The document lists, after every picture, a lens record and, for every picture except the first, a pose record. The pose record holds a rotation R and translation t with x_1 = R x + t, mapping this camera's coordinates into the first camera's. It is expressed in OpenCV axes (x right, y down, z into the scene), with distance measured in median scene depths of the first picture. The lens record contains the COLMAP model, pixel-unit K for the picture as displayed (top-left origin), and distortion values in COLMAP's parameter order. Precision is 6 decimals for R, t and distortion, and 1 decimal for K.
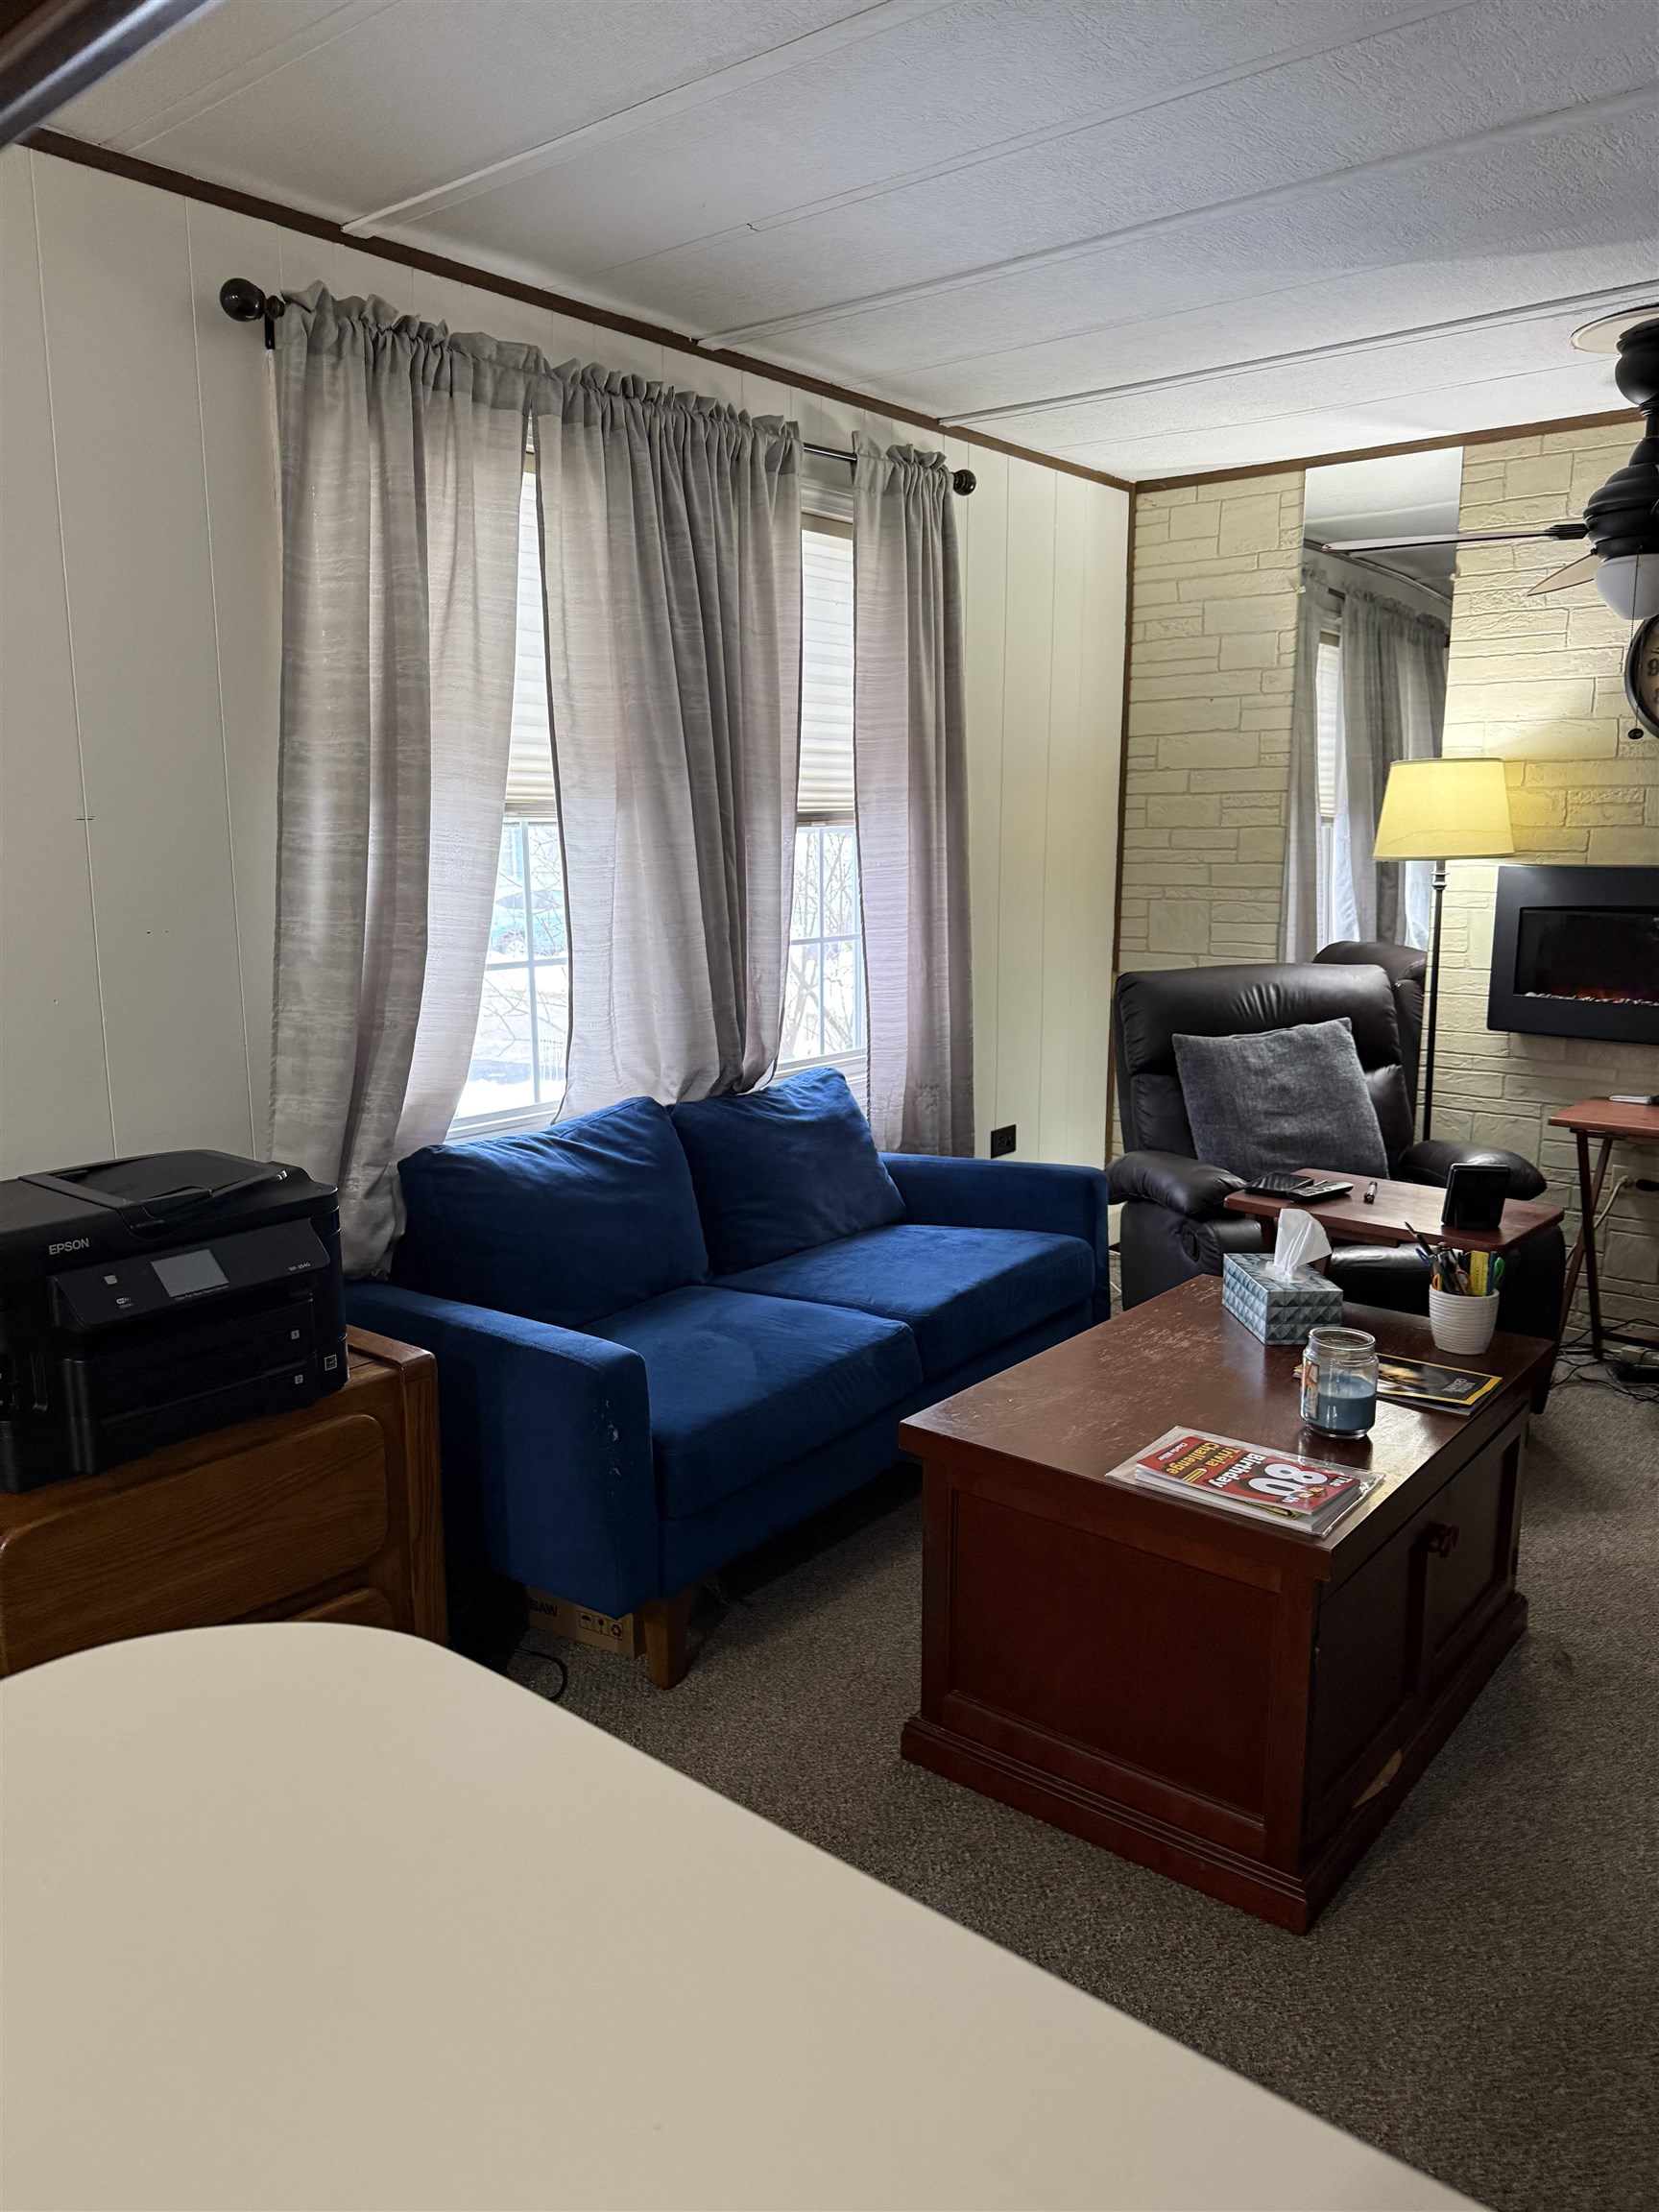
lens RADIAL K [[1540.4, 0, 829.6], [0, 1540.4, 1113.3], [0, 0, 1]] dist [0.186325, -0.397170]
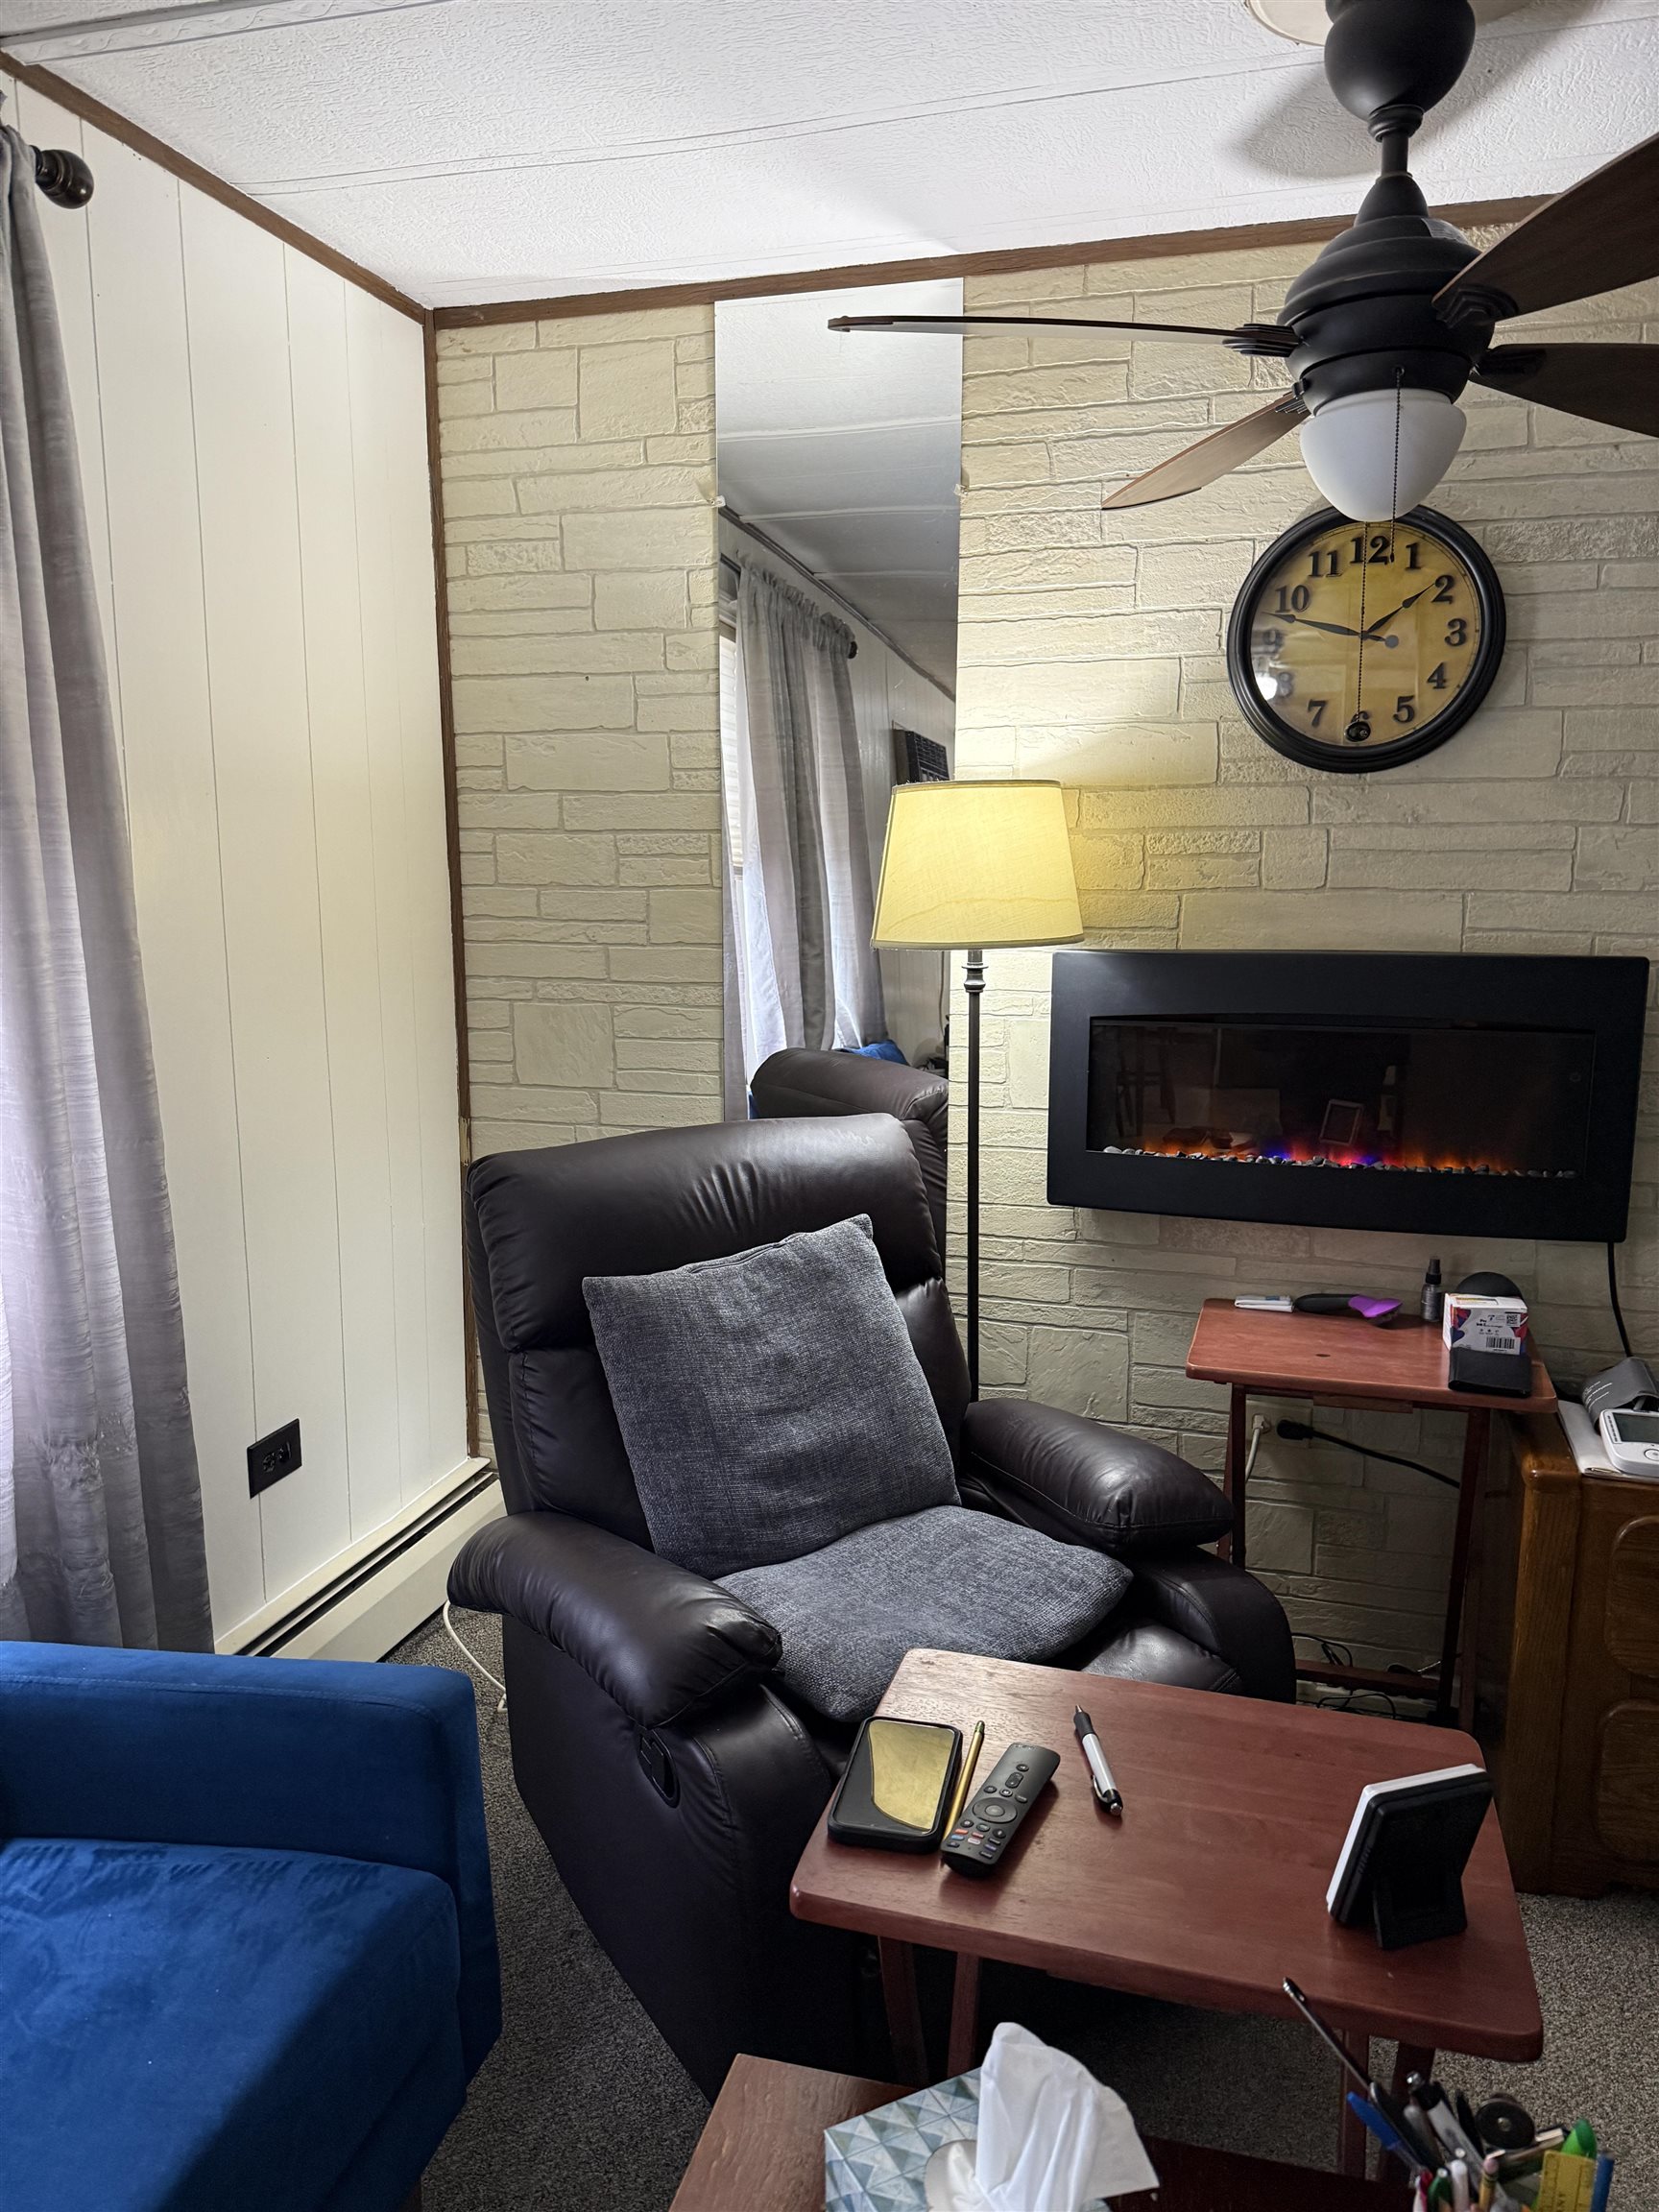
lens RADIAL K [[1540.4, 0, 829.6], [0, 1540.4, 1113.3], [0, 0, 1]] dist [0.186325, -0.397170]
pose [[0.916375, -0.060789, 0.395679, 0.089159], [0.070518, 0.997460, -0.010075, -0.092499], [-0.394061, 0.037135, 0.918334, 0.462295]]
